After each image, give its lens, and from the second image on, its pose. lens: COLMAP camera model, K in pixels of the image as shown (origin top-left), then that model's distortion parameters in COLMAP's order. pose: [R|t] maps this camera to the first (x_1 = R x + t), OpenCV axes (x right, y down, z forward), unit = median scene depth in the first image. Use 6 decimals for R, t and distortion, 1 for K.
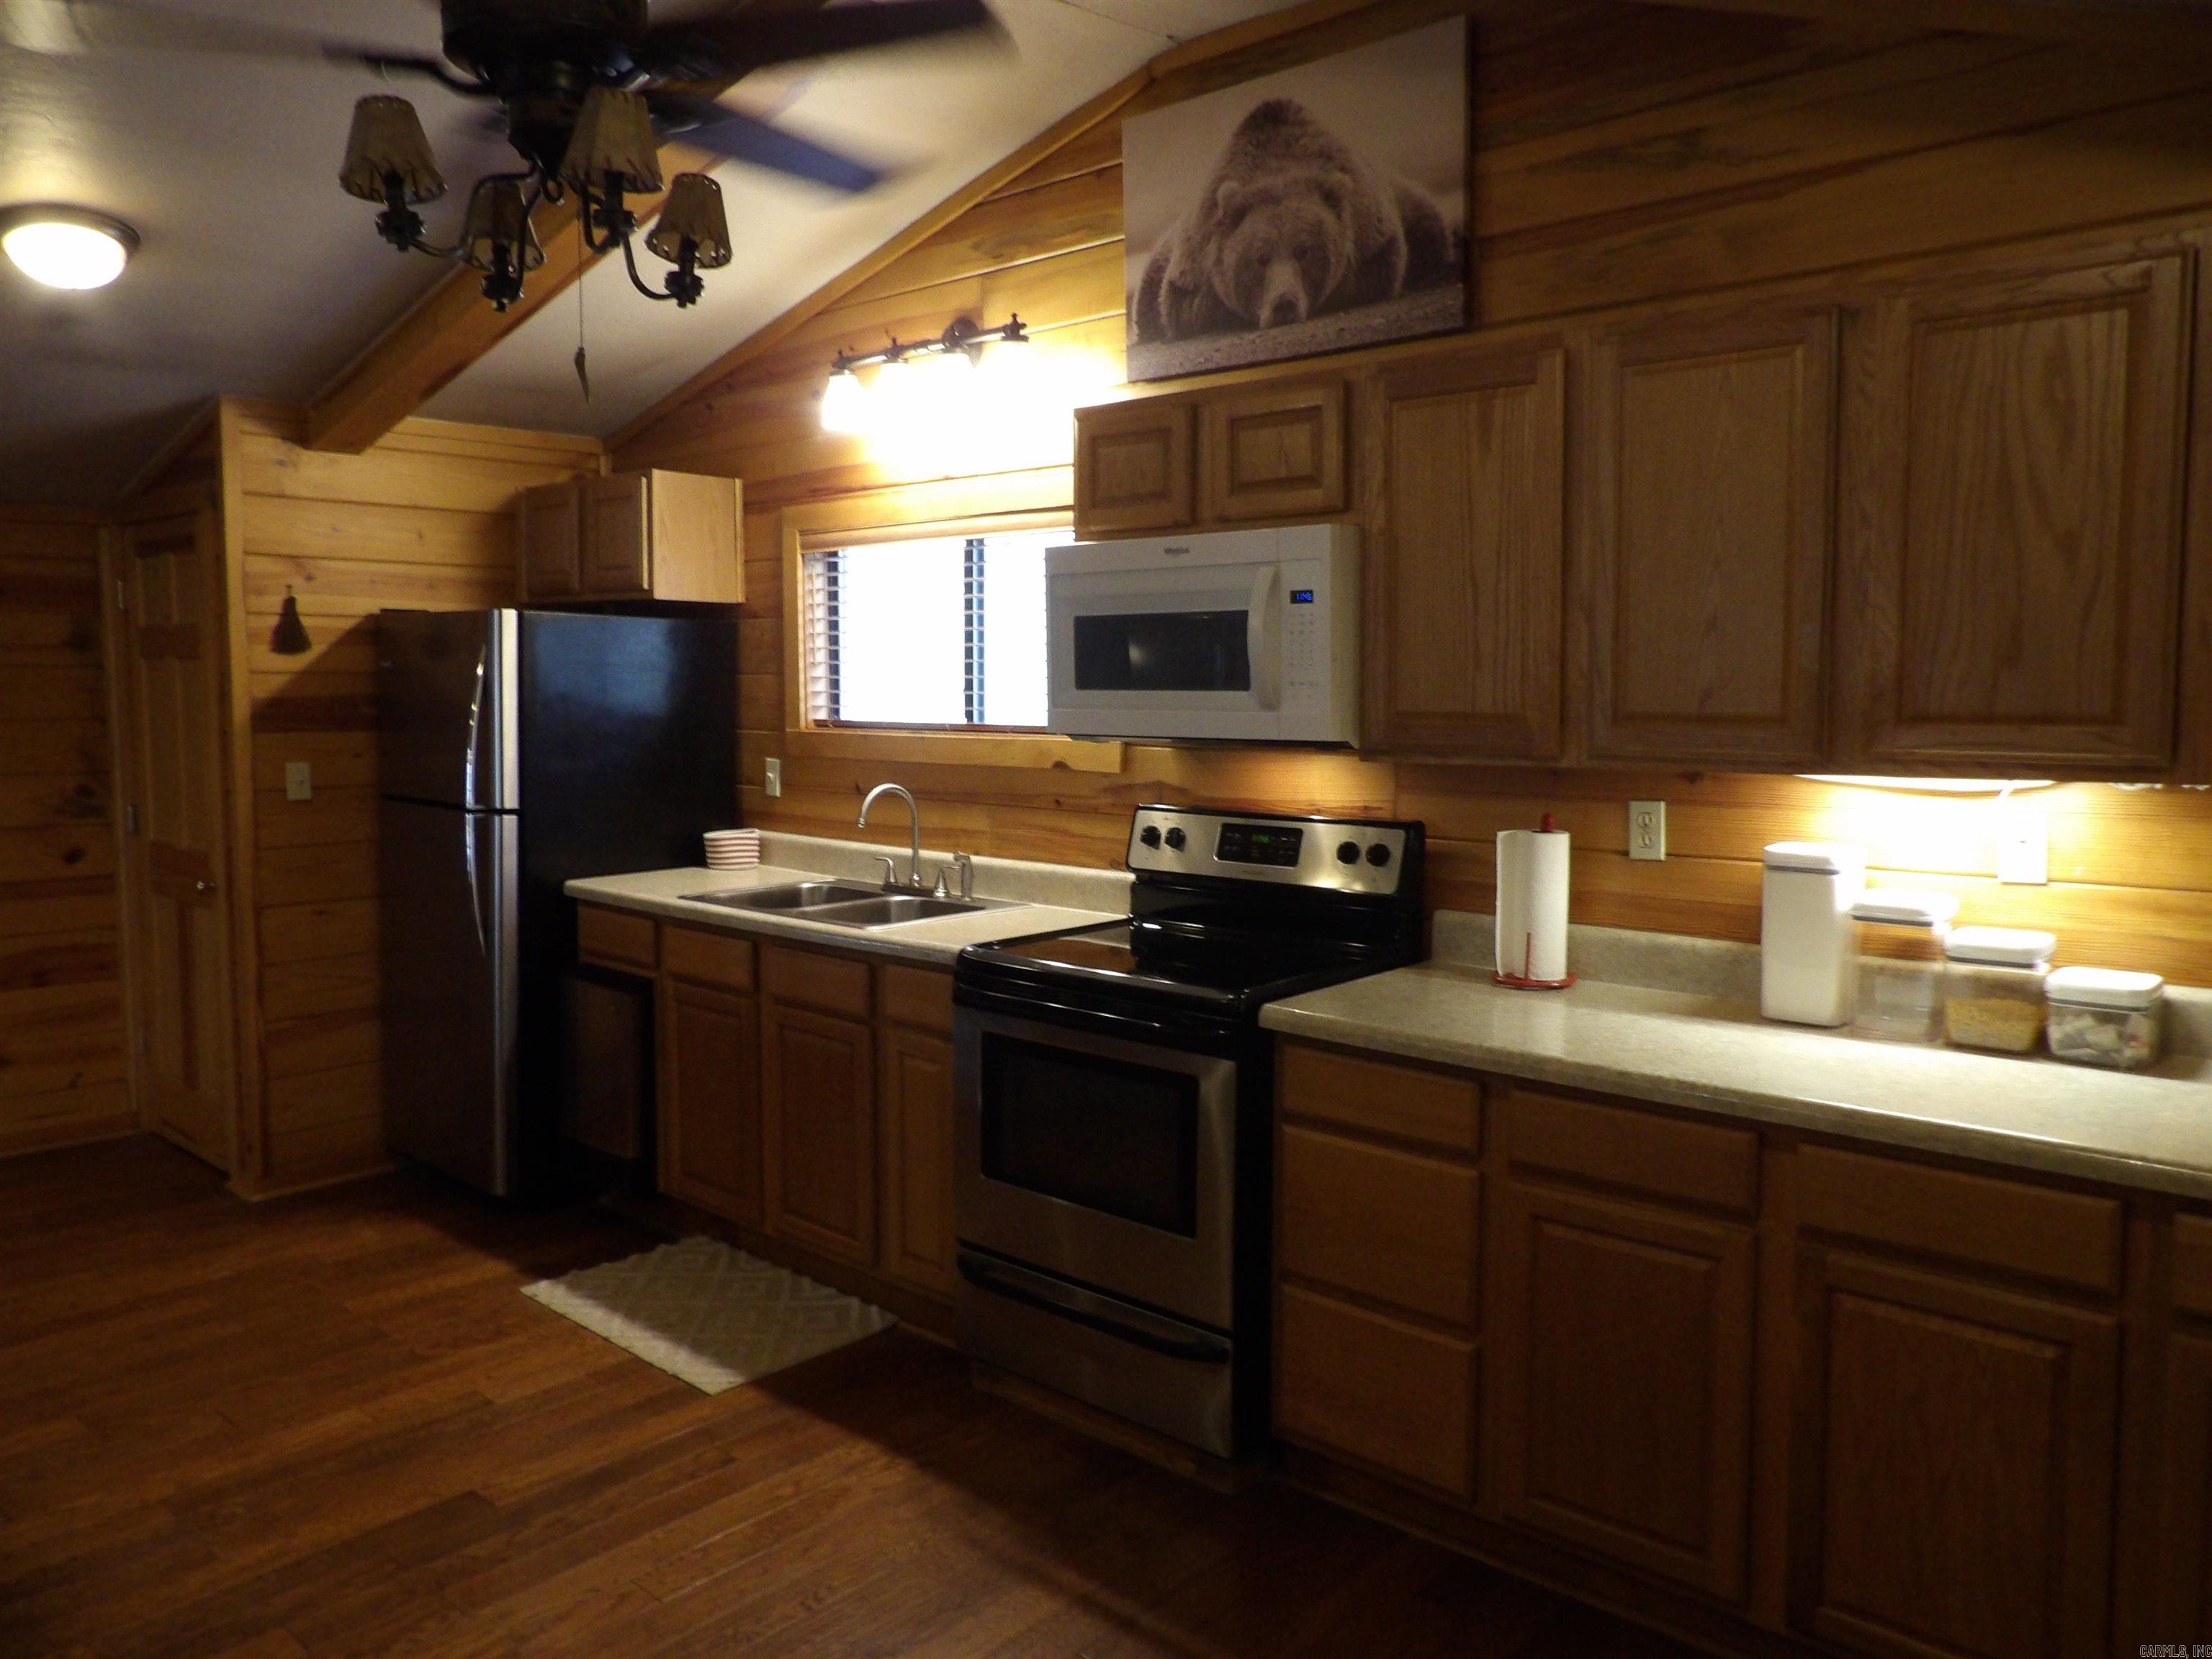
lens RADIAL K [[1607.5, 0, 1091.0], [0, 1607.5, 810.7], [0, 0, 1]] dist [-0.018482, 0.030773]
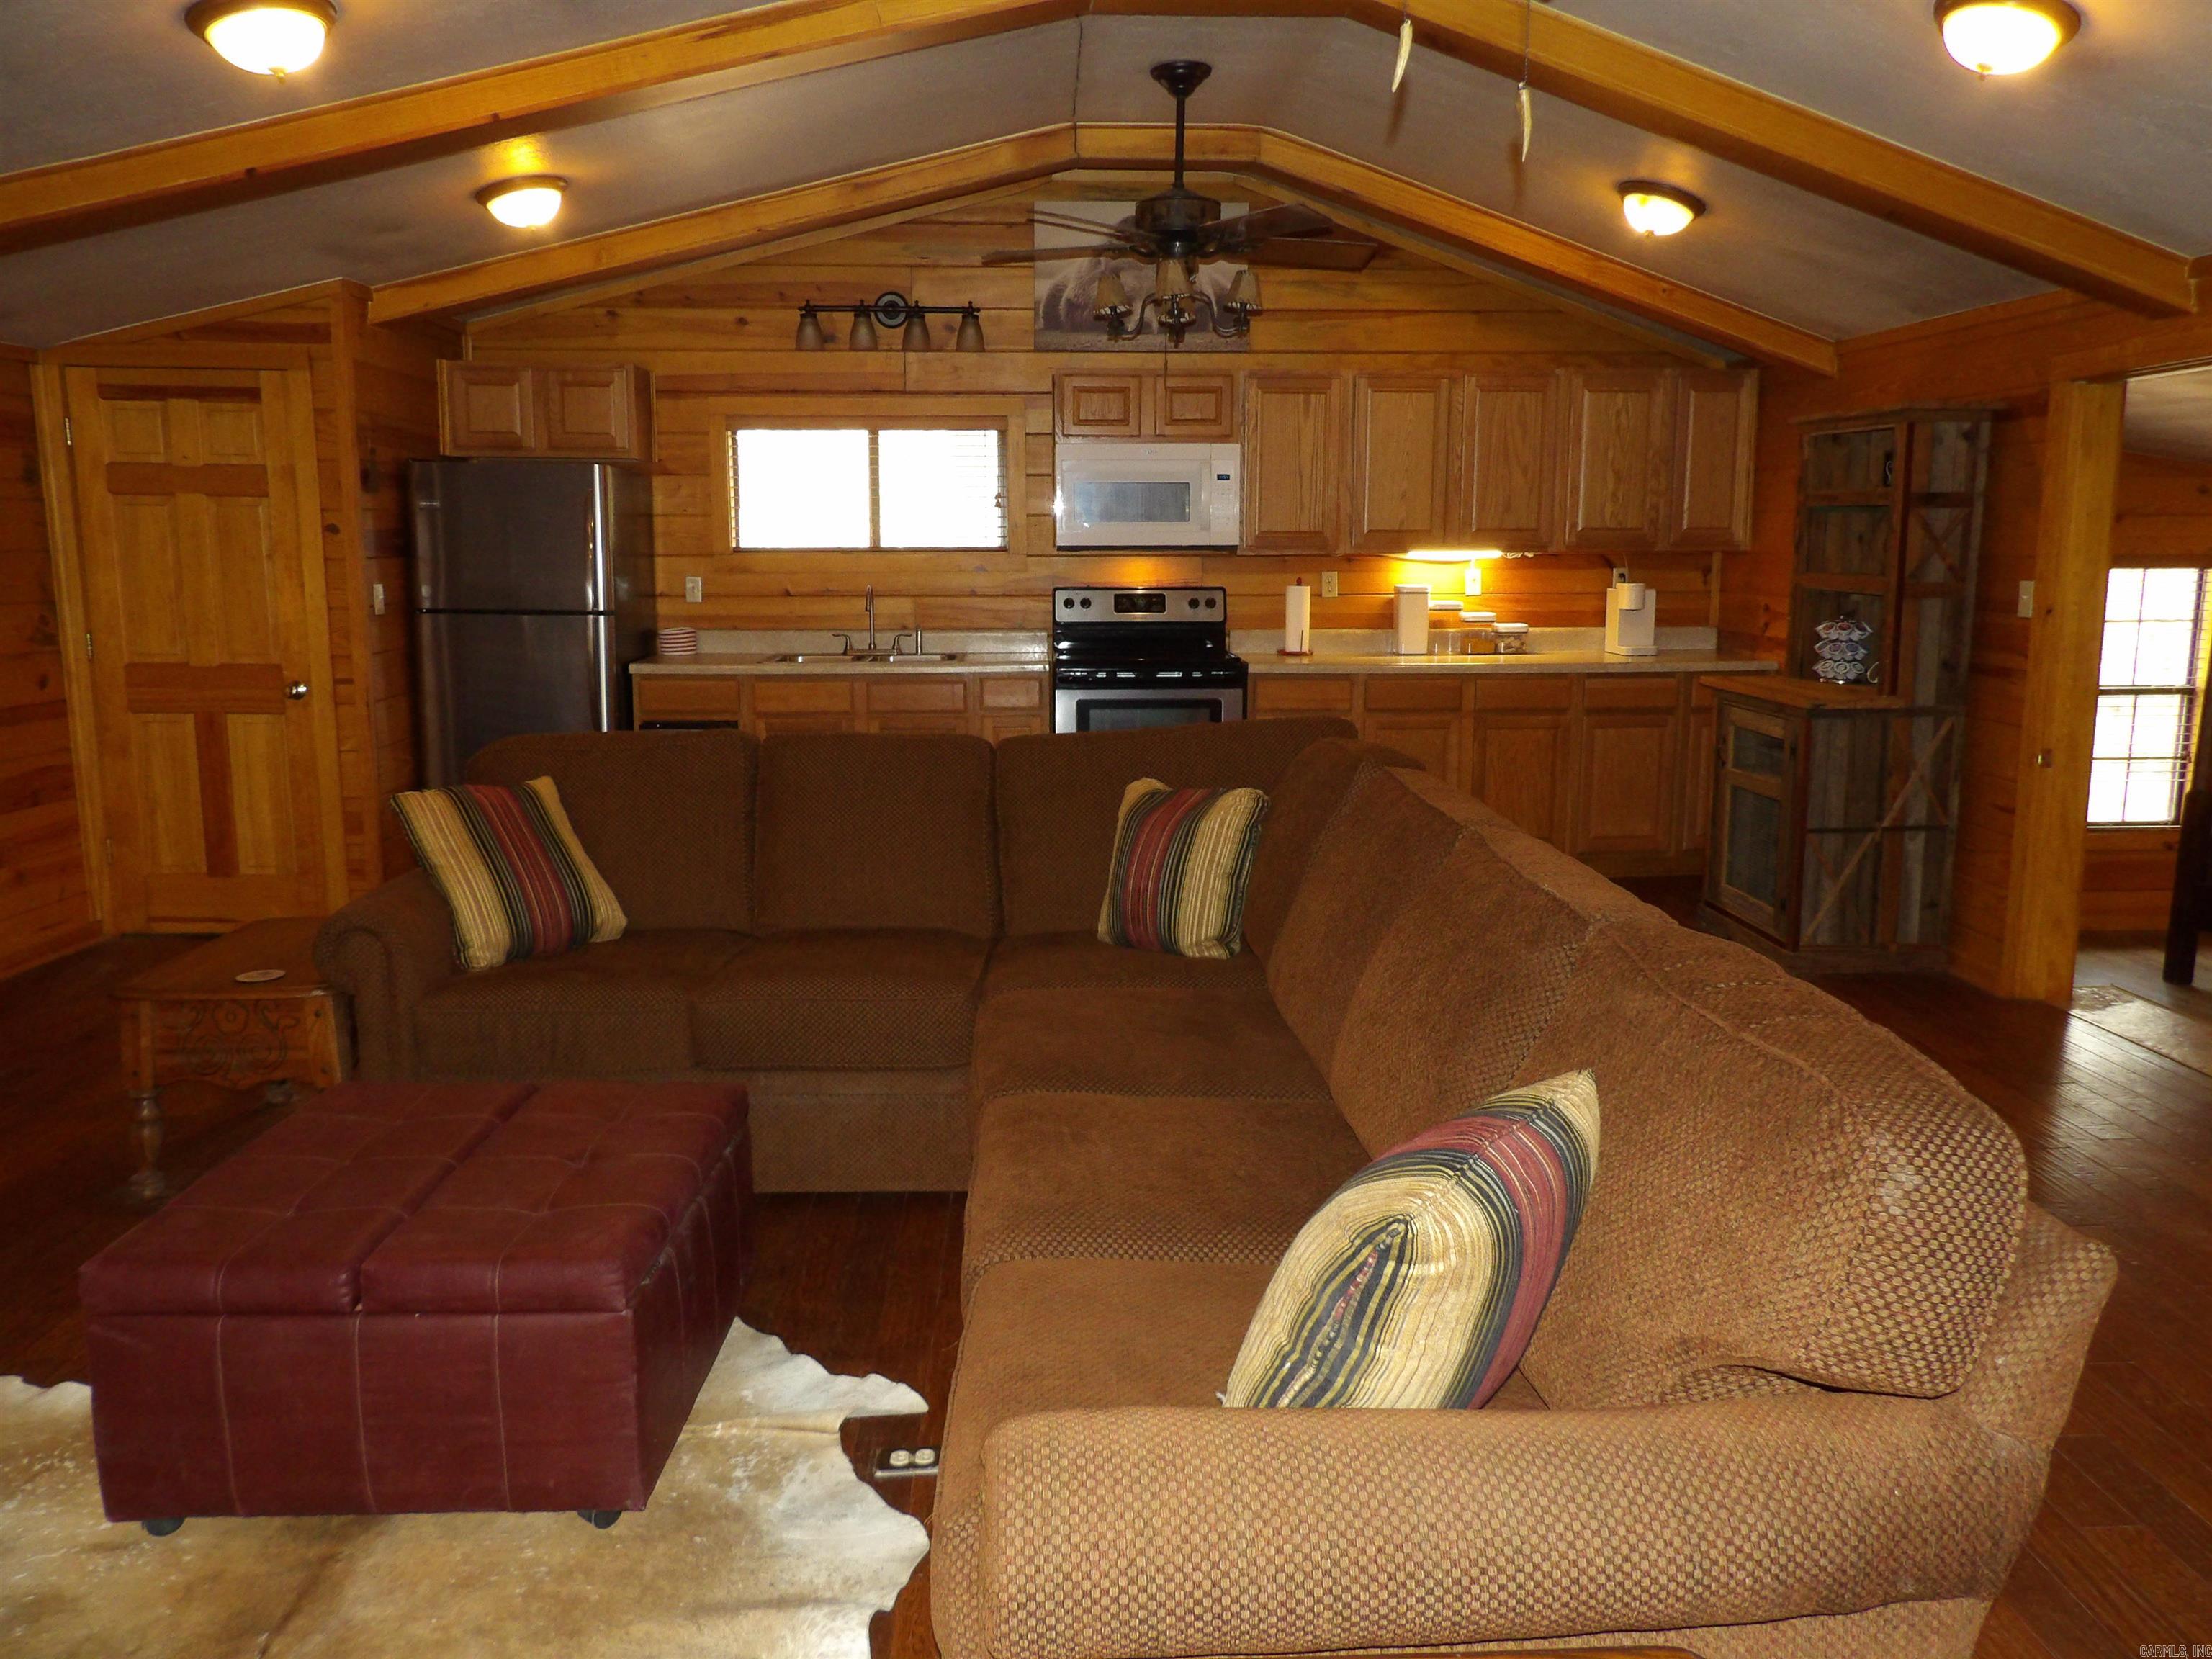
lens RADIAL K [[1607.5, 0, 1102.6], [0, 1607.5, 817.1], [0, 0, 1]] dist [-0.018482, 0.030773]
pose [[0.712246, -0.120020, 0.691592, -1.612899], [0.057831, 0.991957, 0.112588, 0.069456], [-0.699543, -0.040195, 0.713459, -0.459316]]
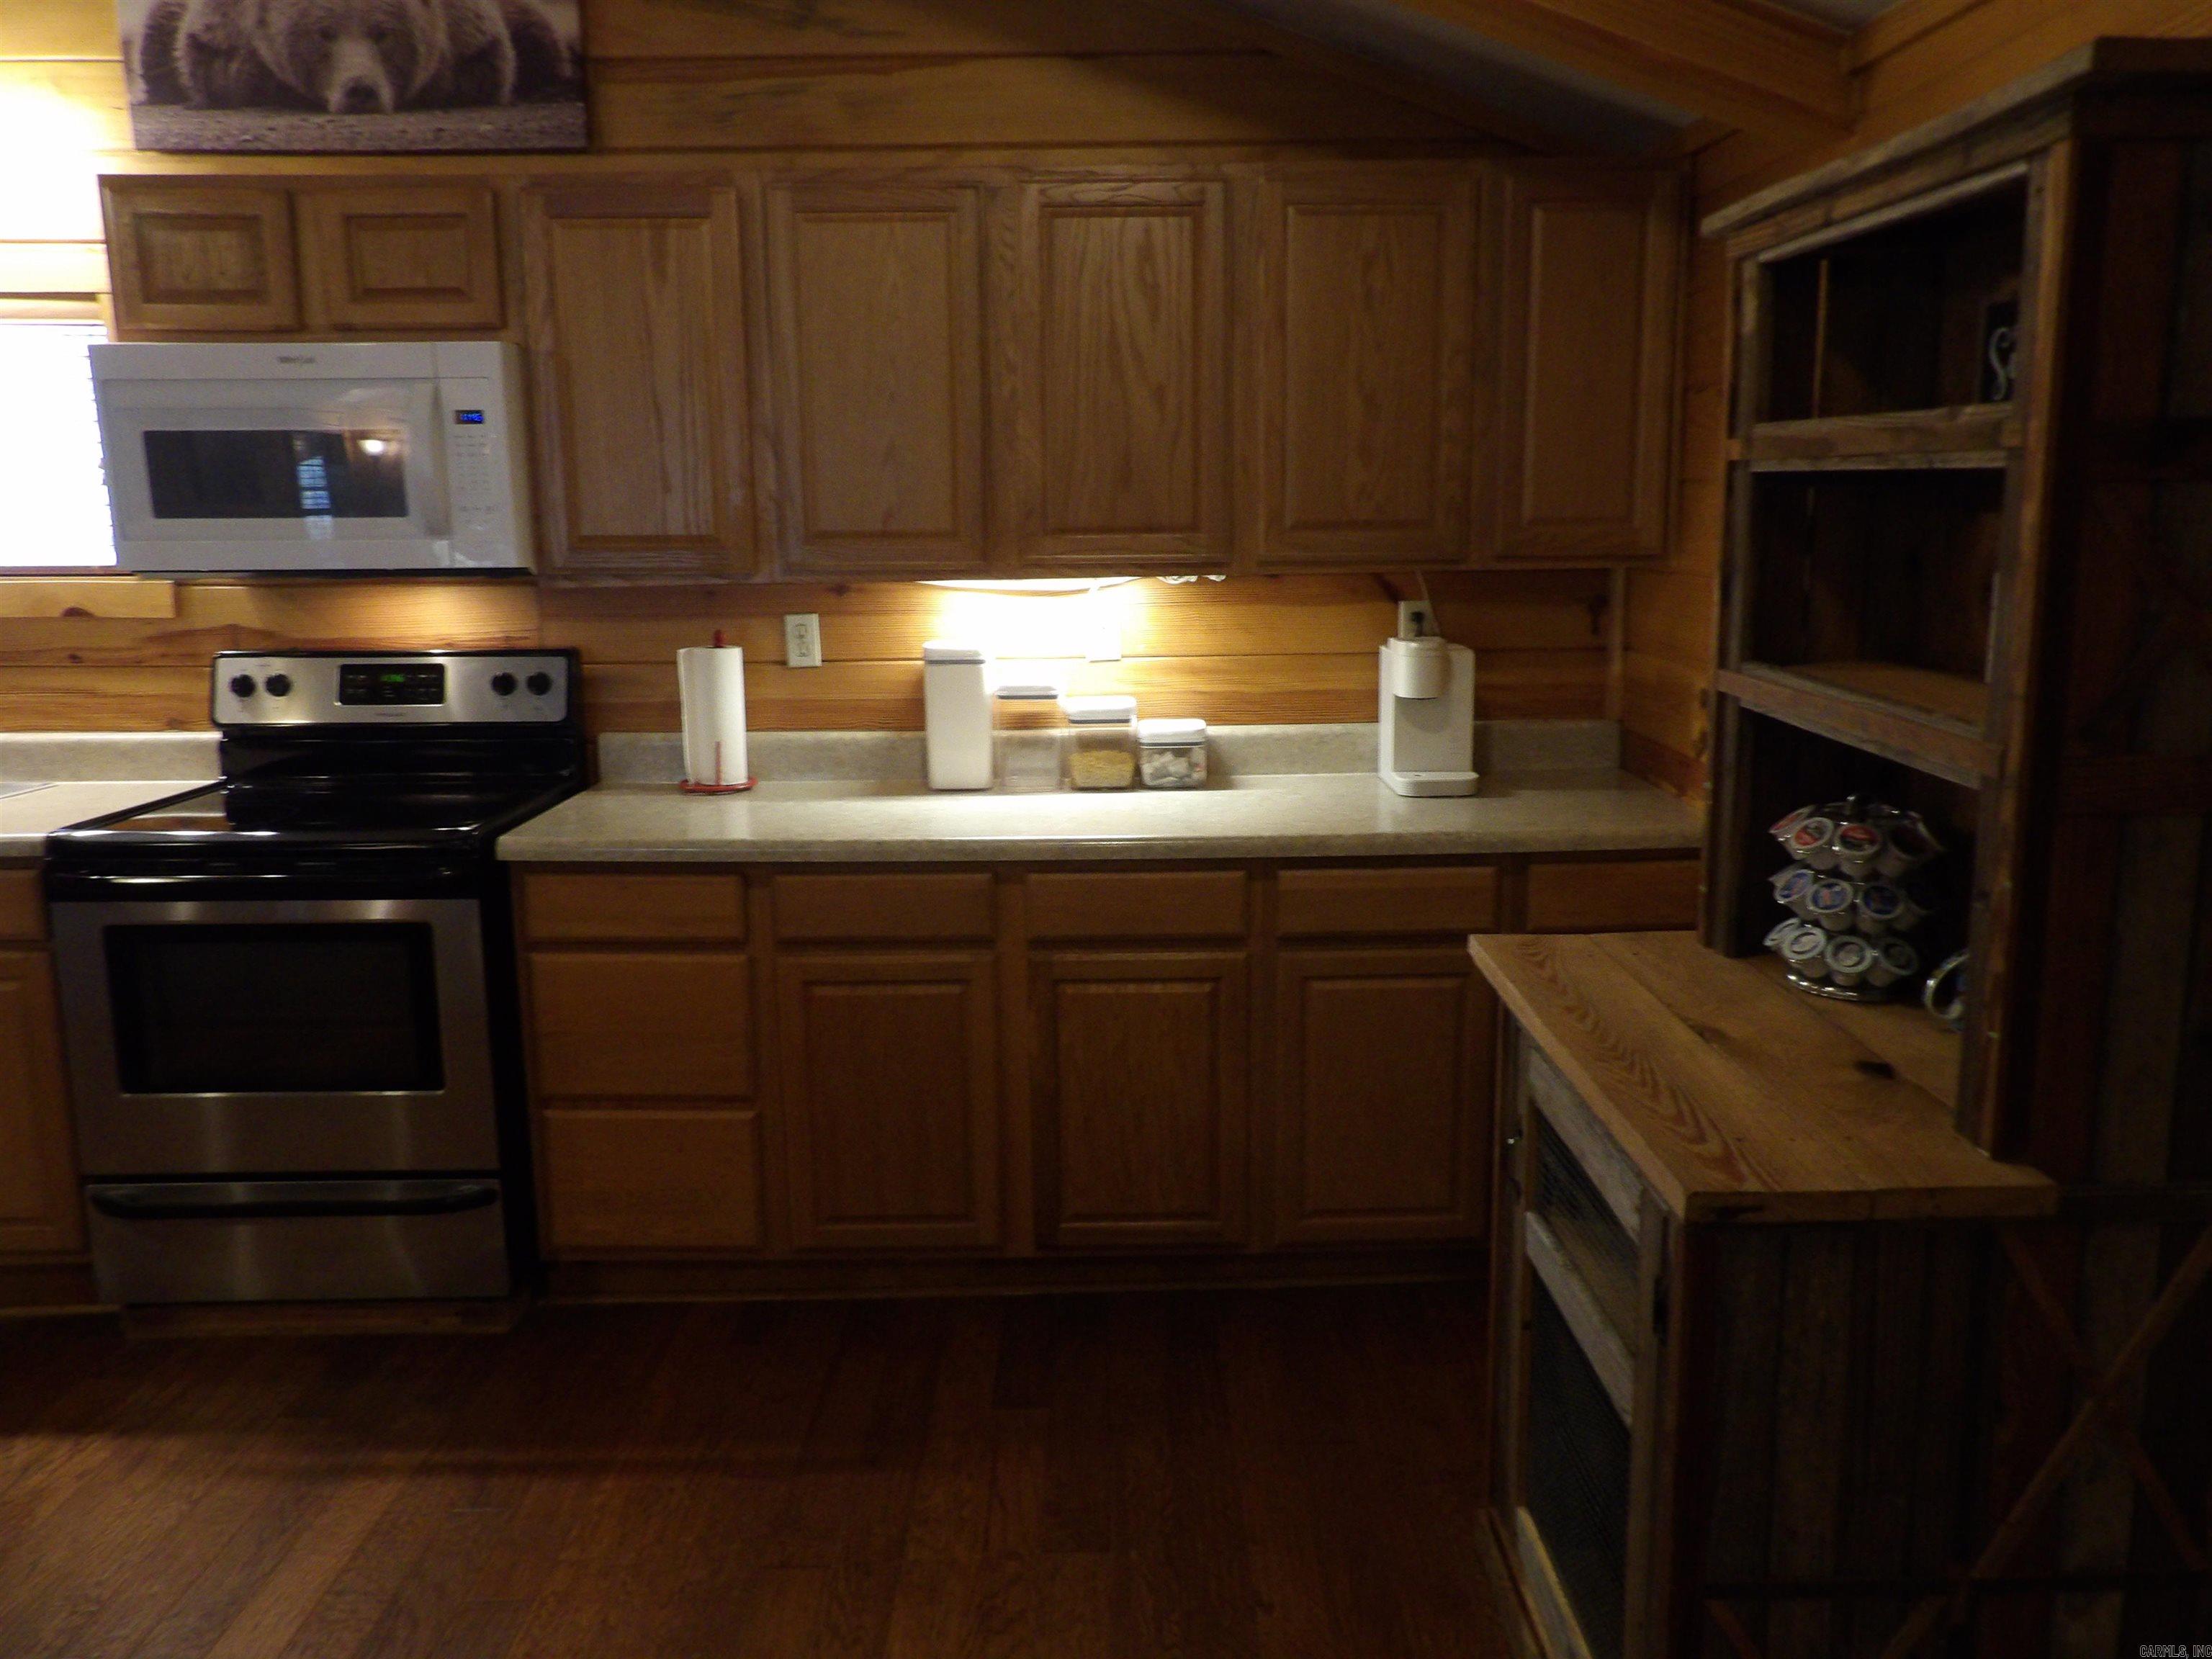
lens RADIAL K [[1607.5, 0, 1107.8], [0, 1607.5, 809.1], [0, 0, 1]] dist [-0.018482, 0.030773]
pose [[0.737009, -0.126179, 0.664001, -0.269189], [0.062541, 0.990936, 0.118889, 0.009743], [-0.672984, -0.046095, 0.738220, 0.027026]]
